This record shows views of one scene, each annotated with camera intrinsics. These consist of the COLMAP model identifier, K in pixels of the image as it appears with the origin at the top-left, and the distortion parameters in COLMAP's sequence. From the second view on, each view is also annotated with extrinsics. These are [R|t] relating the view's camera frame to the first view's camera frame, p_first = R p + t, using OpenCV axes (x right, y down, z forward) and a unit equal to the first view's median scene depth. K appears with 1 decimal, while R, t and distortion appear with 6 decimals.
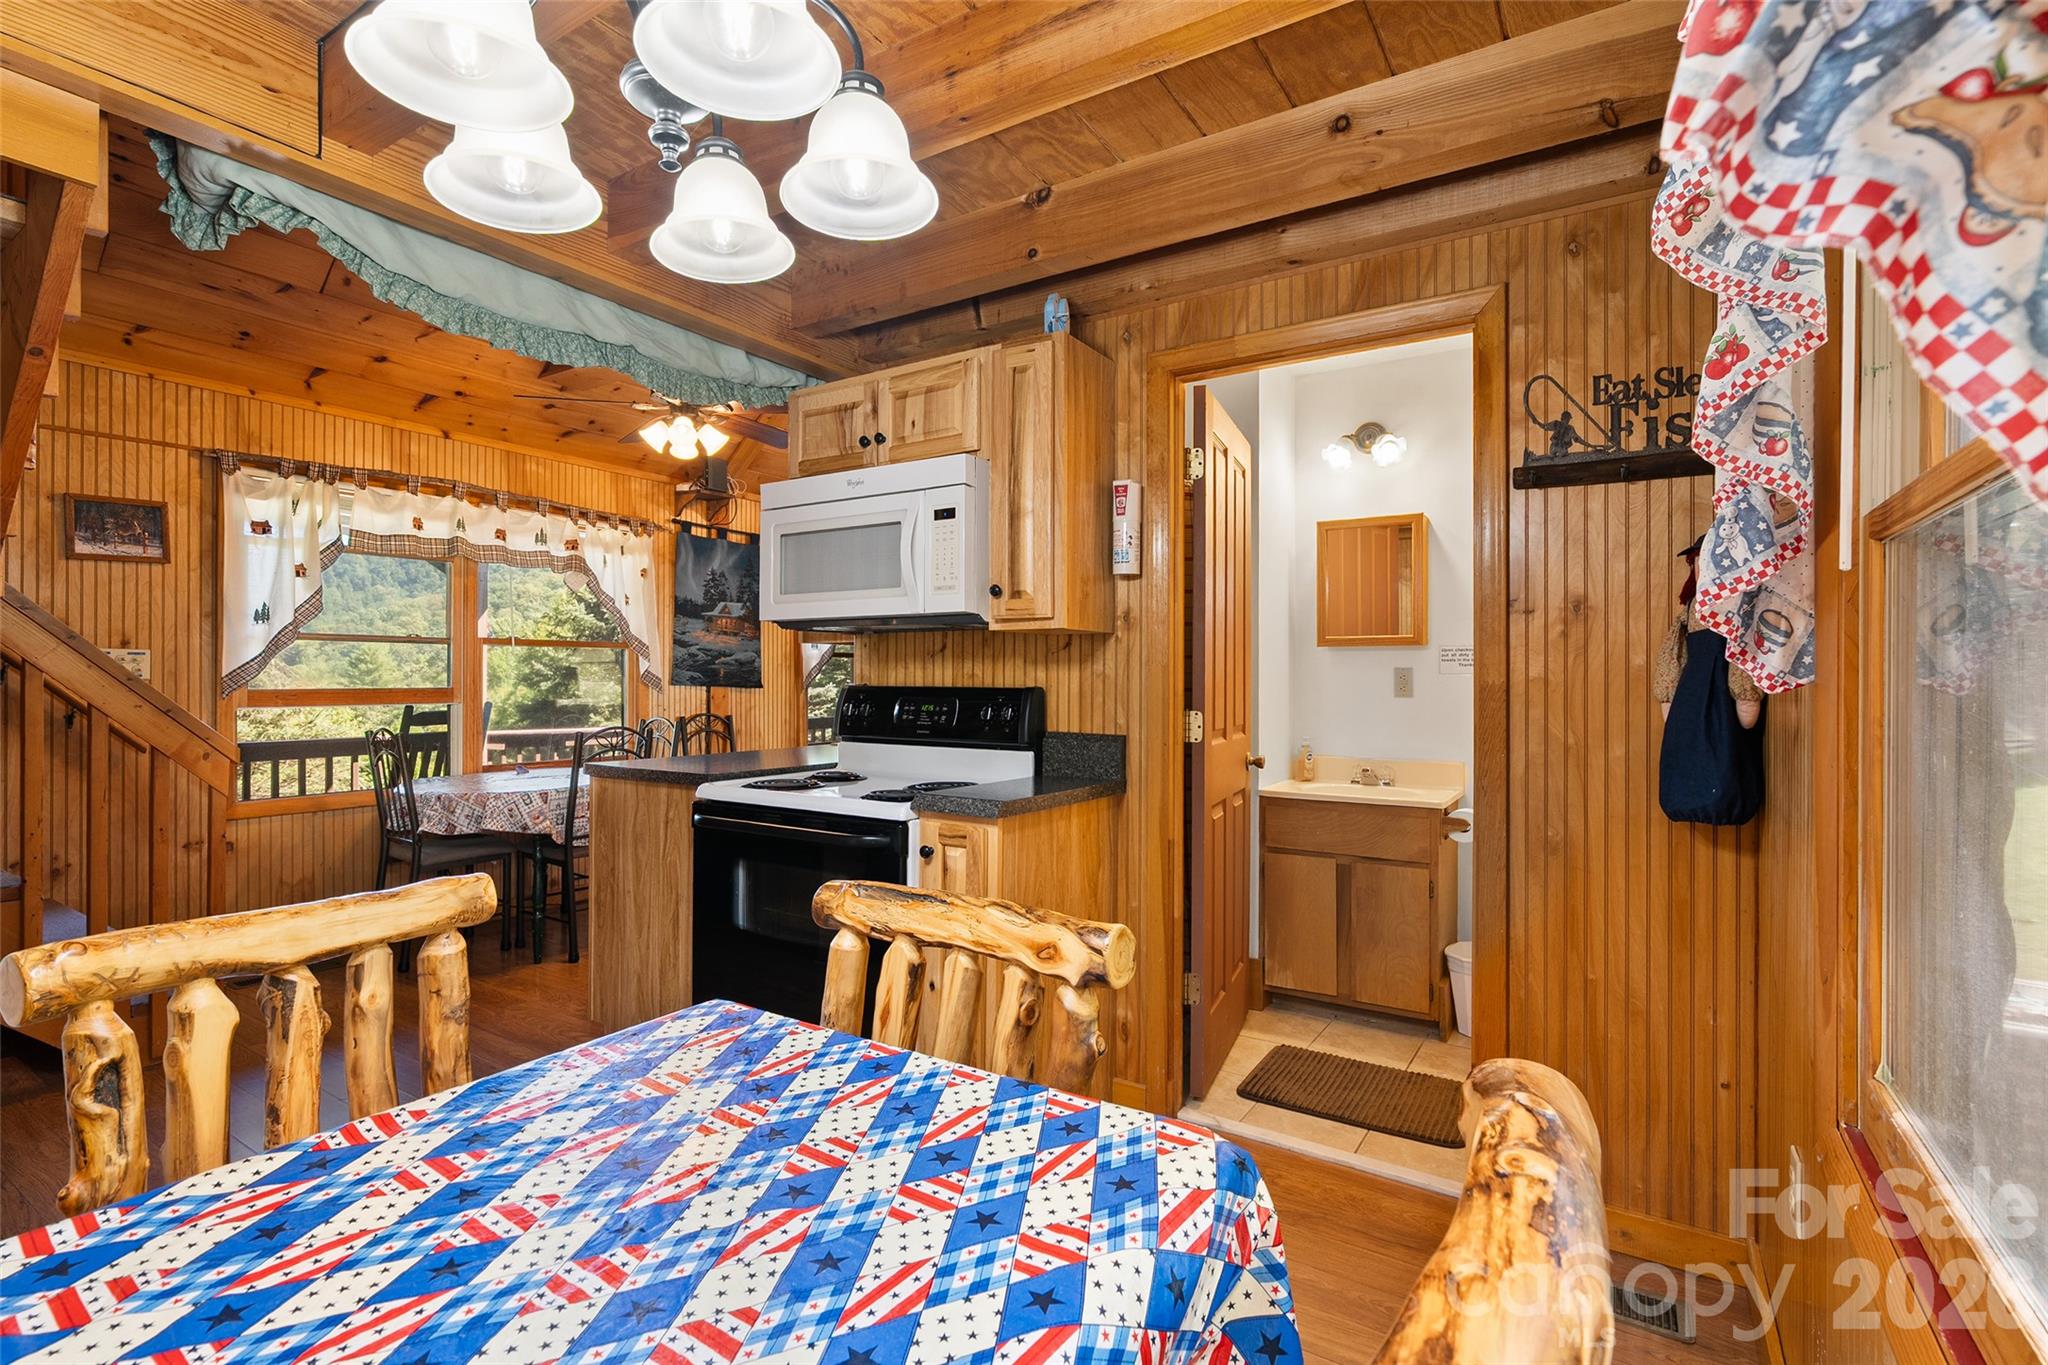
lens RADIAL K [[924.9, 0, 995.1], [0, 924.9, 672.9], [0, 0, 1]] dist [-0.002535, -0.000488]
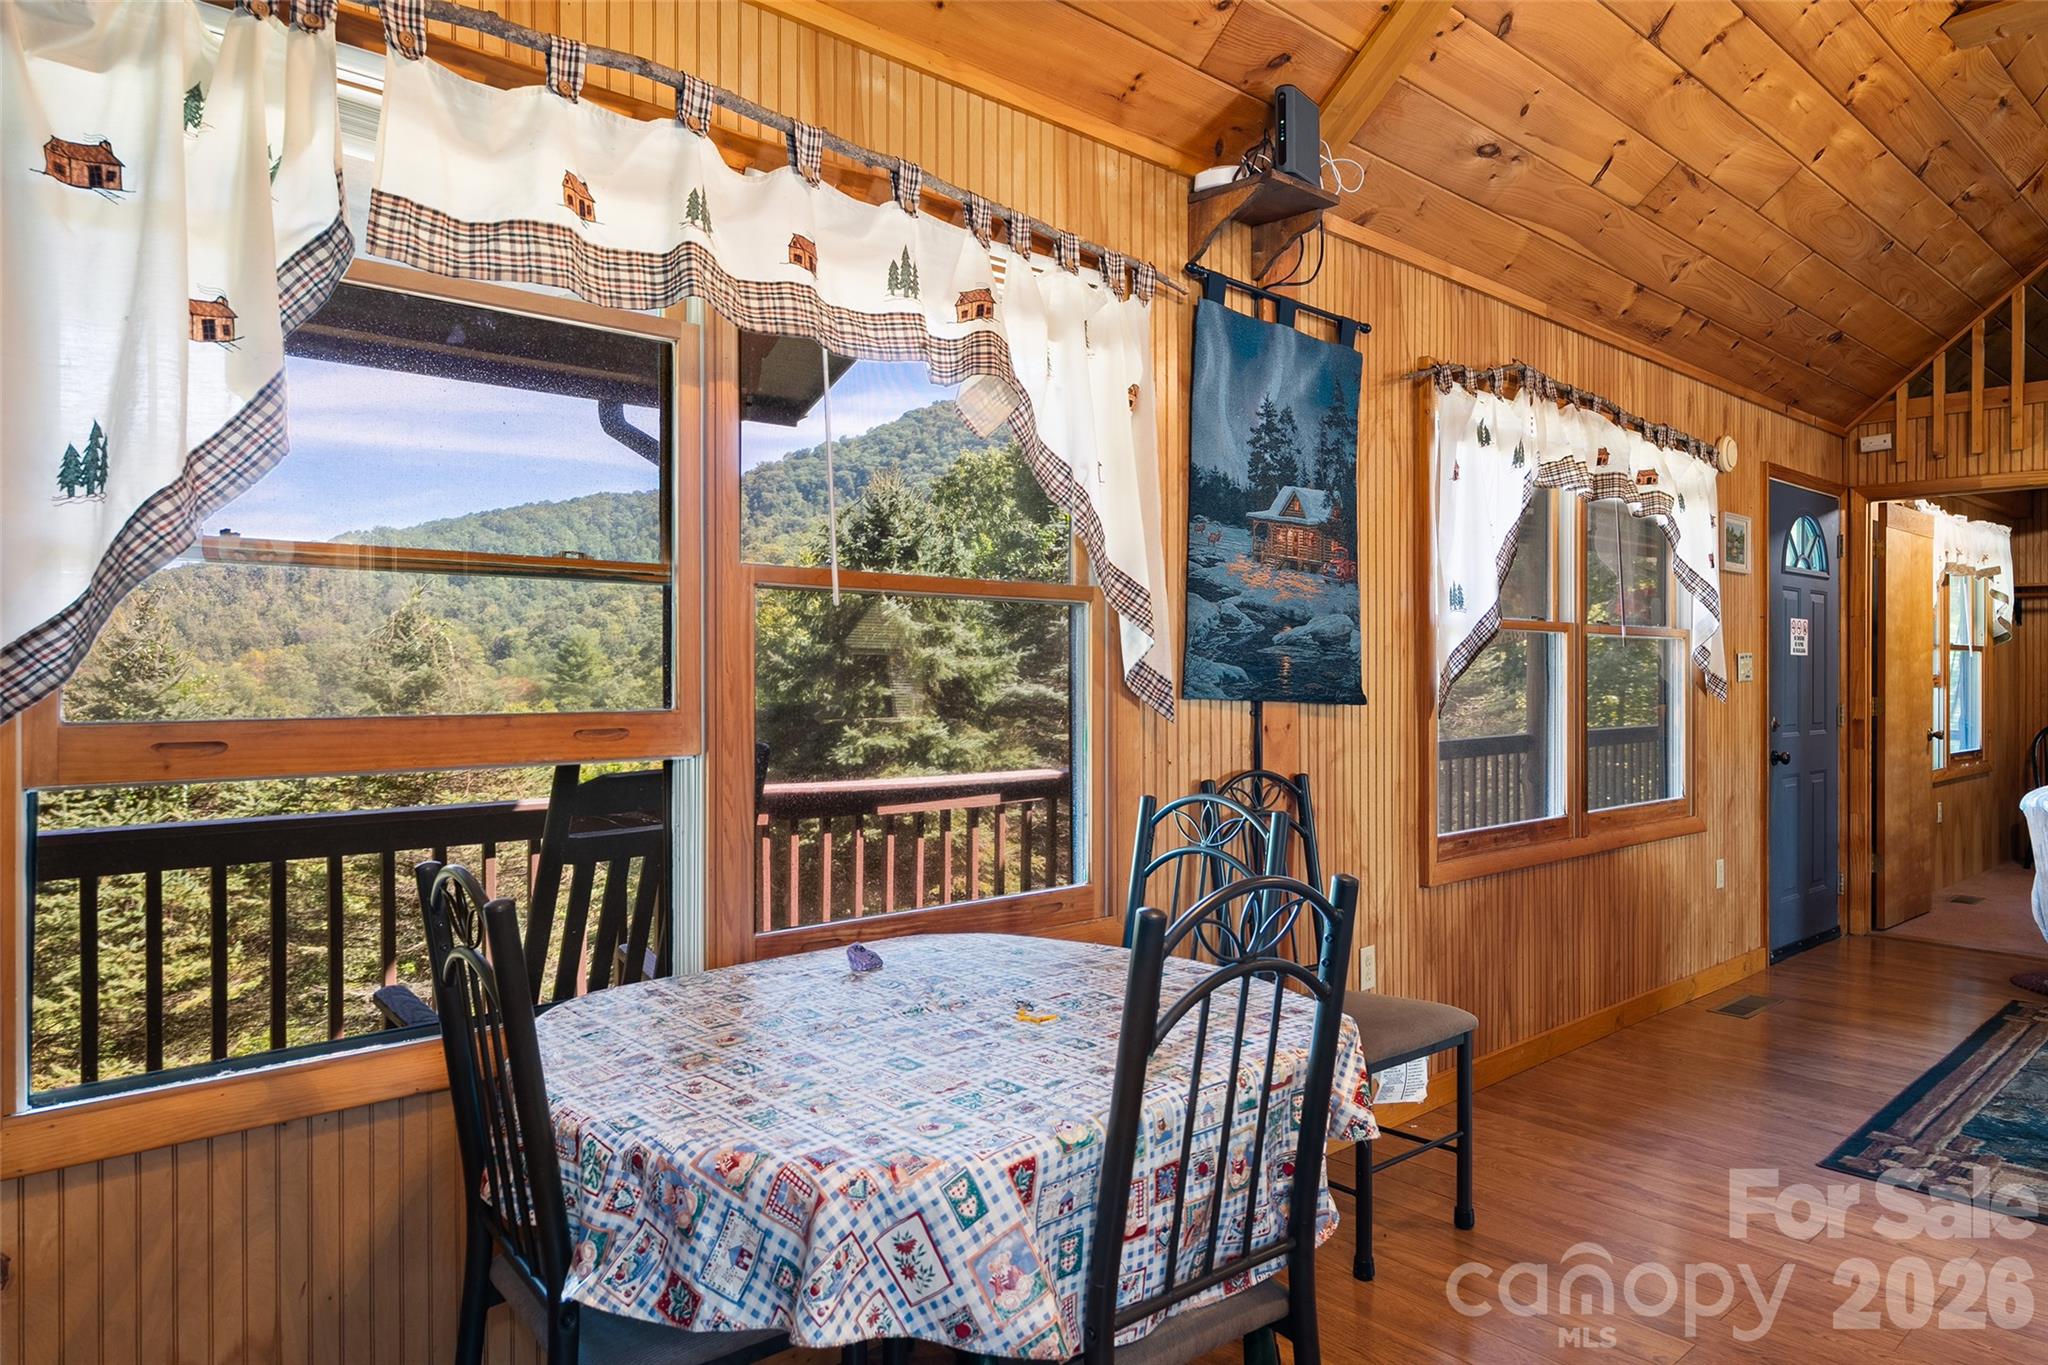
lens RADIAL K [[1310.7, 0, 1014.1], [0, 1310.7, 678.0], [0, 0, 1]] dist [0.002039, 0.000093]
pose [[0.963143, -0.000125, -0.268990, -0.268807], [0.002532, 0.999960, 0.008601, -0.000084], [0.268978, -0.008965, 0.963105, 0.452389]]
